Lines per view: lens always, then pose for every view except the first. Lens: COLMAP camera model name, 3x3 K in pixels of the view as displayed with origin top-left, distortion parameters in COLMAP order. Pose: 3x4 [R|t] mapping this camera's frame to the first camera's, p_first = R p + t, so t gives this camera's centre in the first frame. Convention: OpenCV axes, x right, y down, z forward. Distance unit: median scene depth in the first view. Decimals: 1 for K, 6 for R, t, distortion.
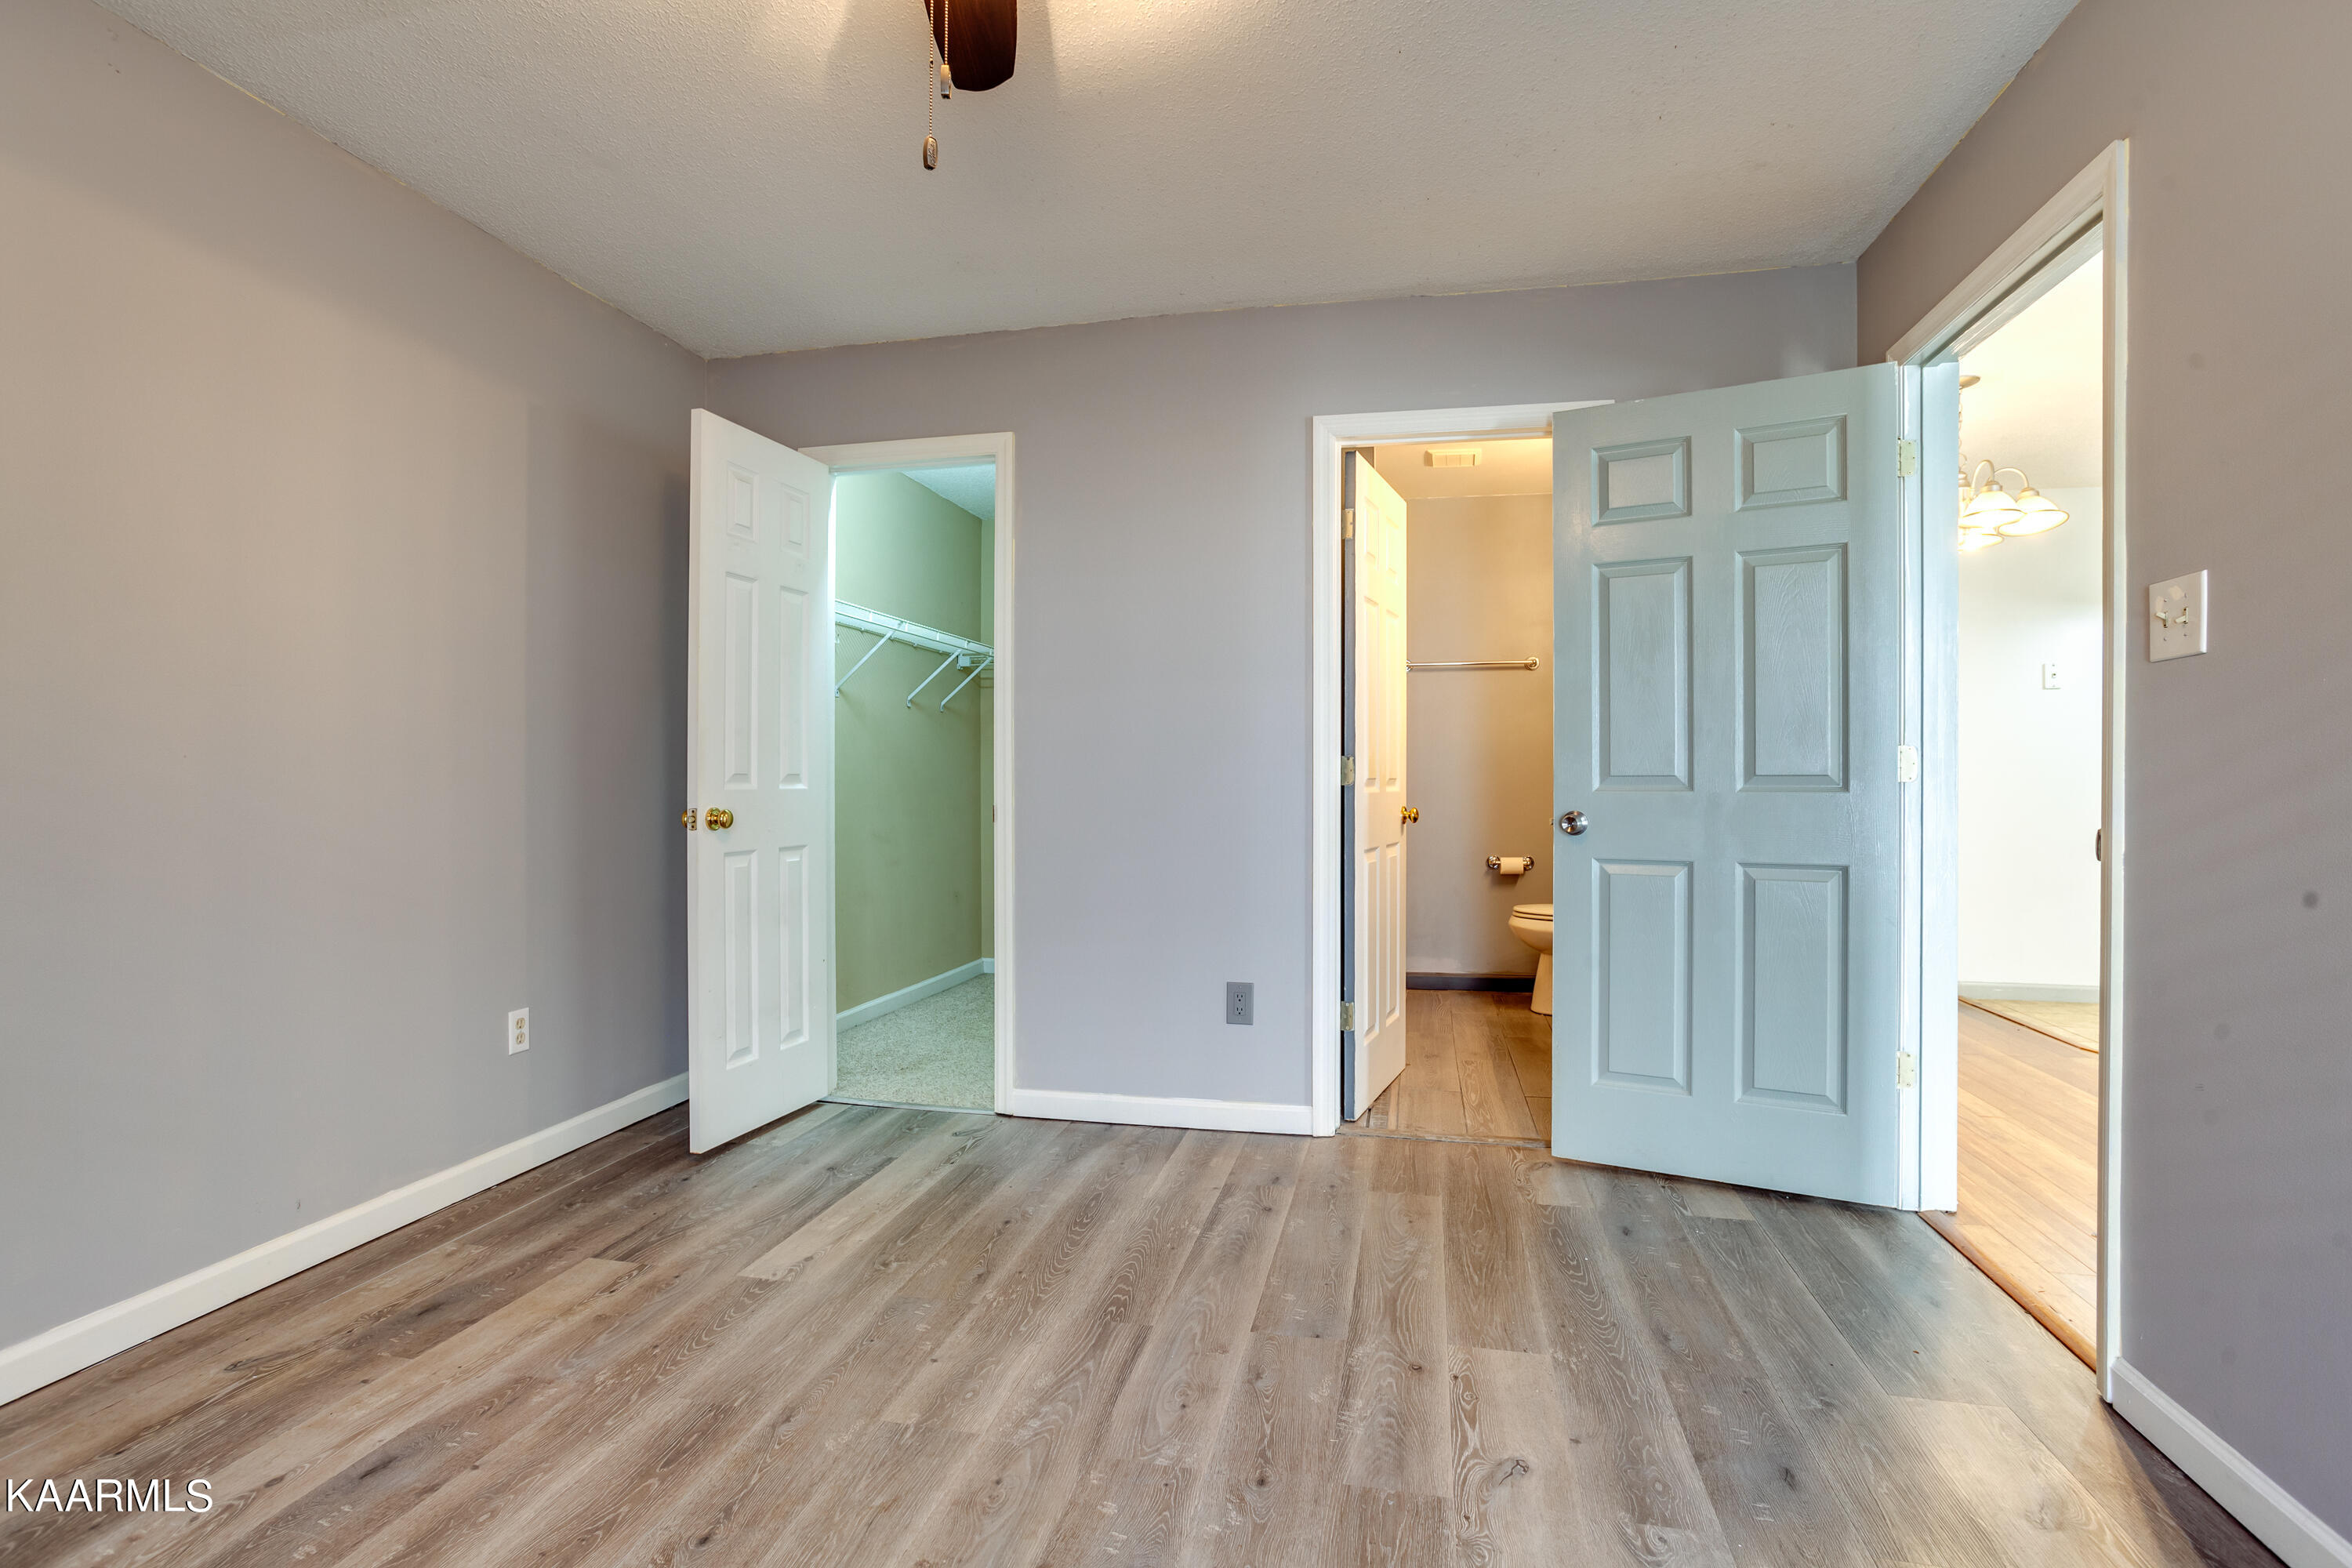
lens RADIAL K [[1157.6, 0, 1234.9], [0, 1157.6, 783.9], [0, 0, 1]] dist [-0.053059, 0.031025]
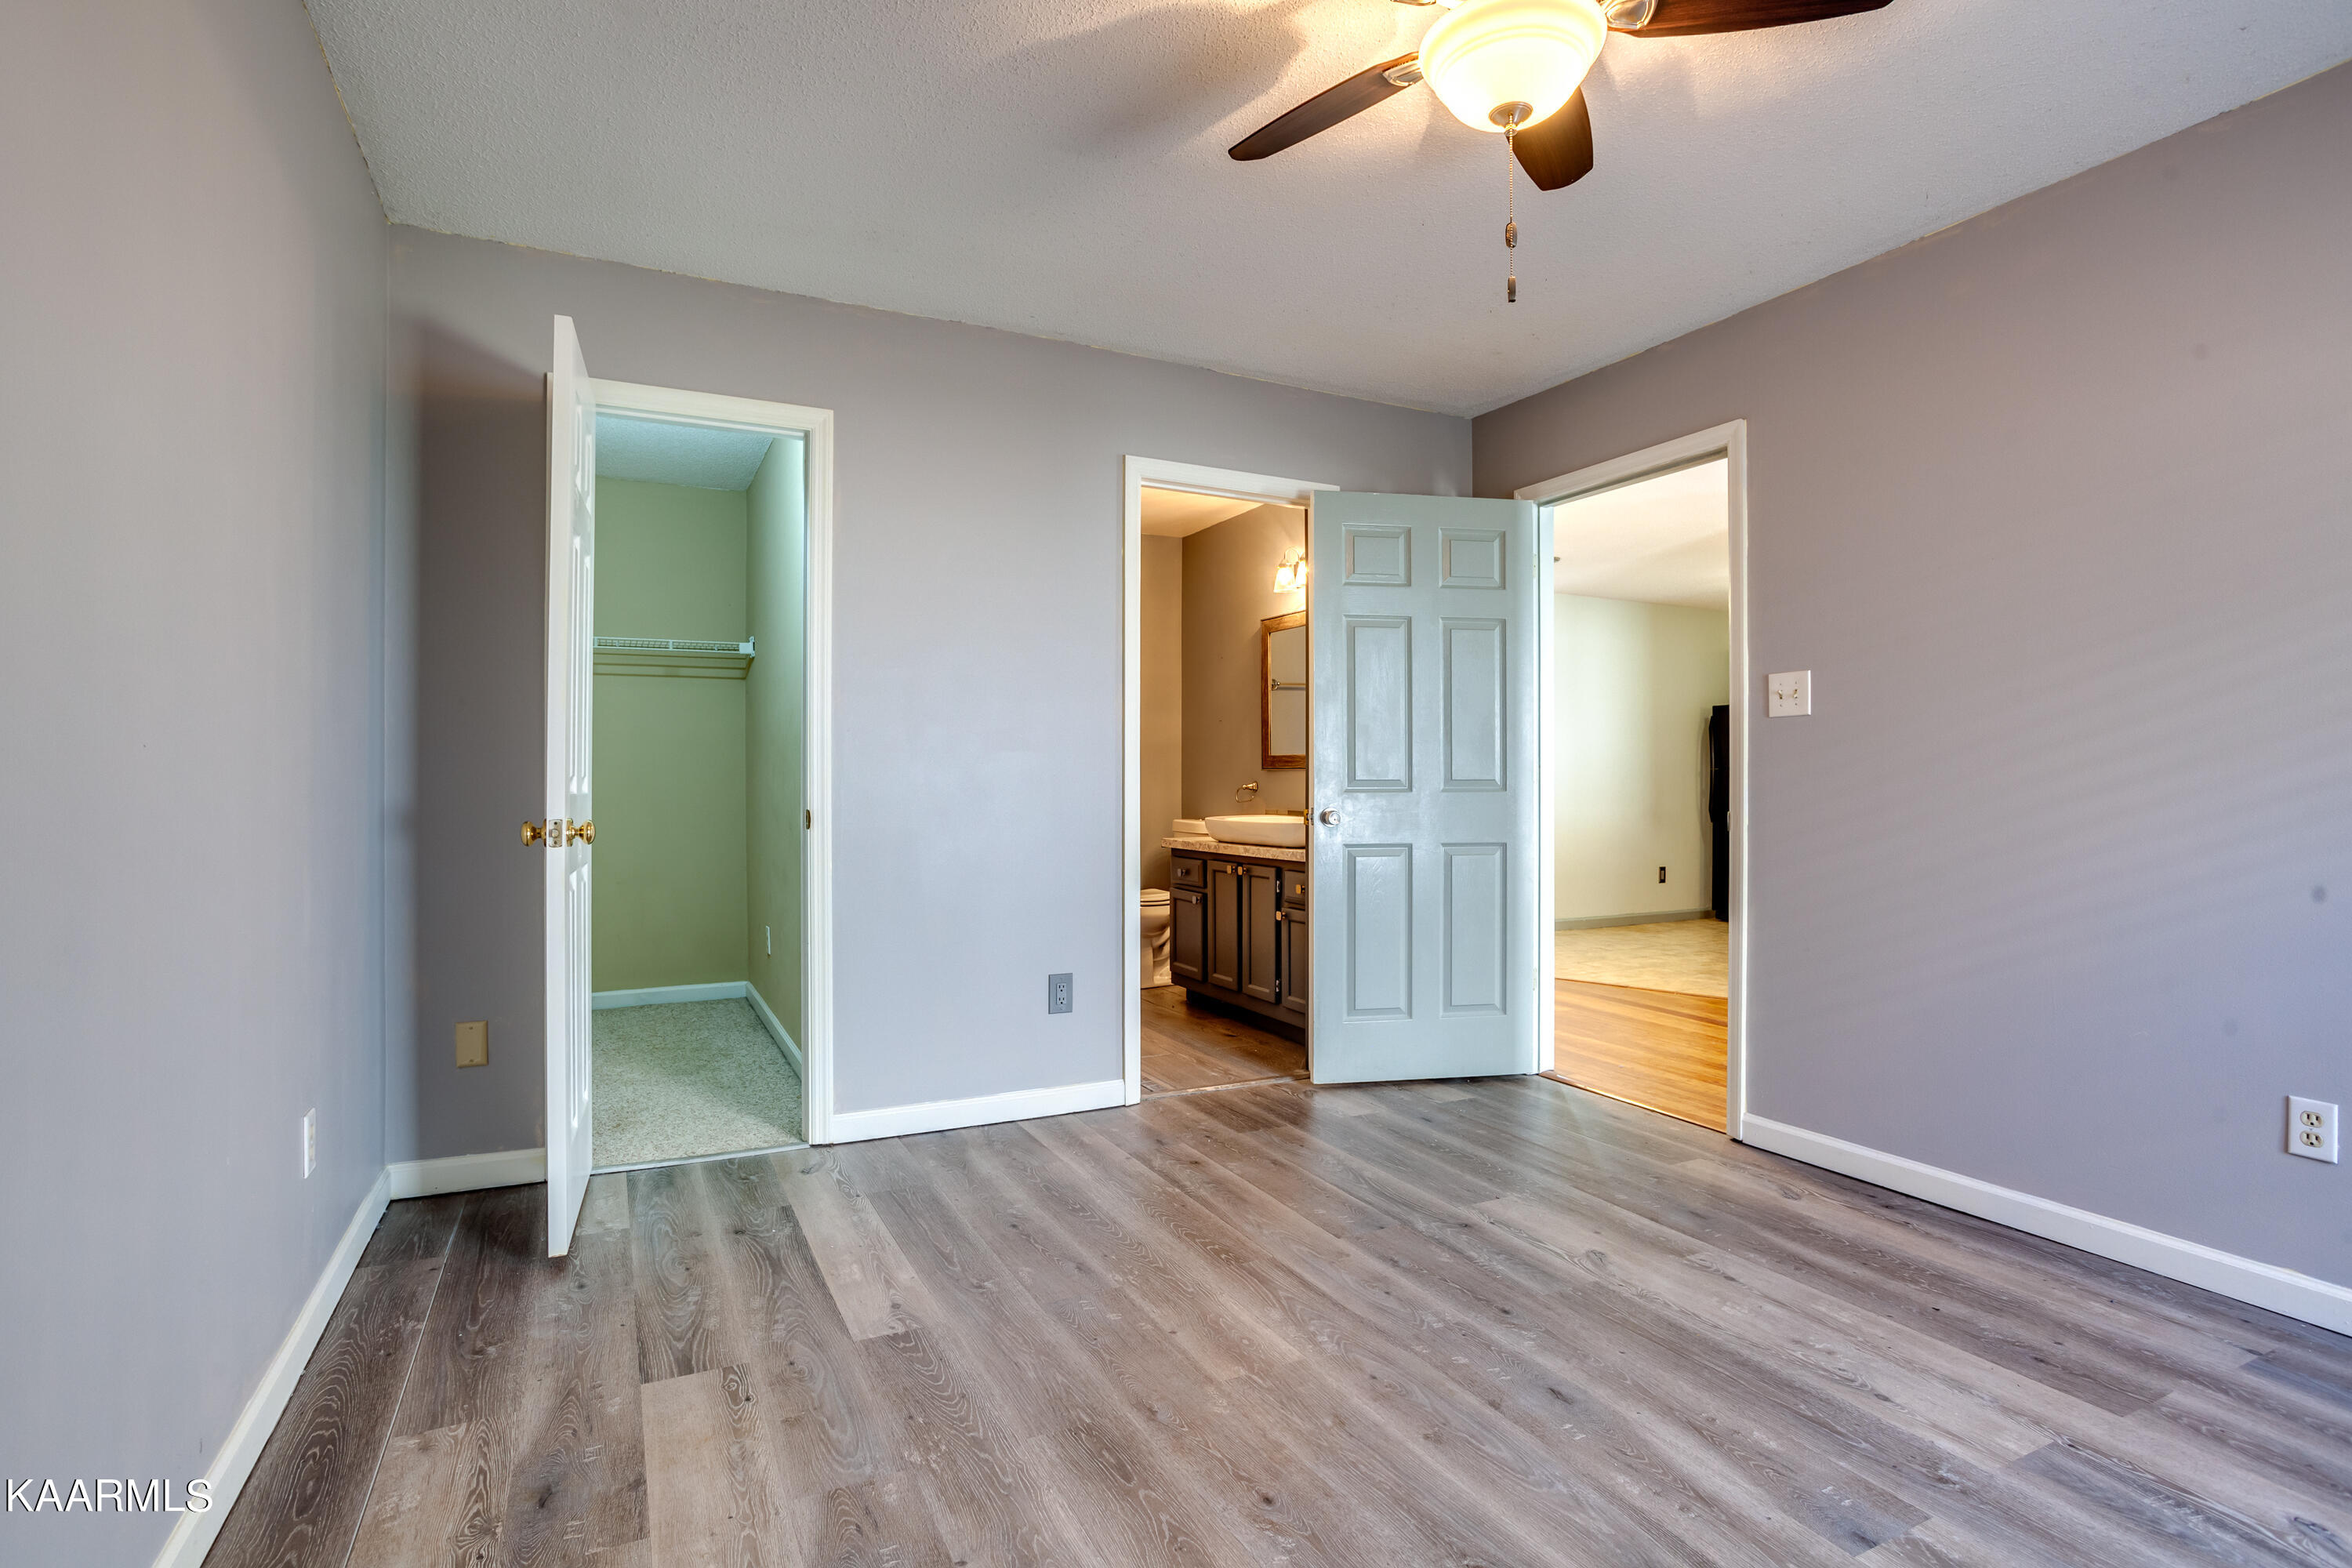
lens RADIAL K [[1157.6, 0, 1184.9], [0, 1157.6, 771.1], [0, 0, 1]] dist [-0.053059, 0.031025]
pose [[0.772691, 0.007162, 0.634742, -0.710798], [0.001431, 0.999914, -0.013024, 0.000162], [-0.634781, 0.010972, 0.772614, 0.129923]]
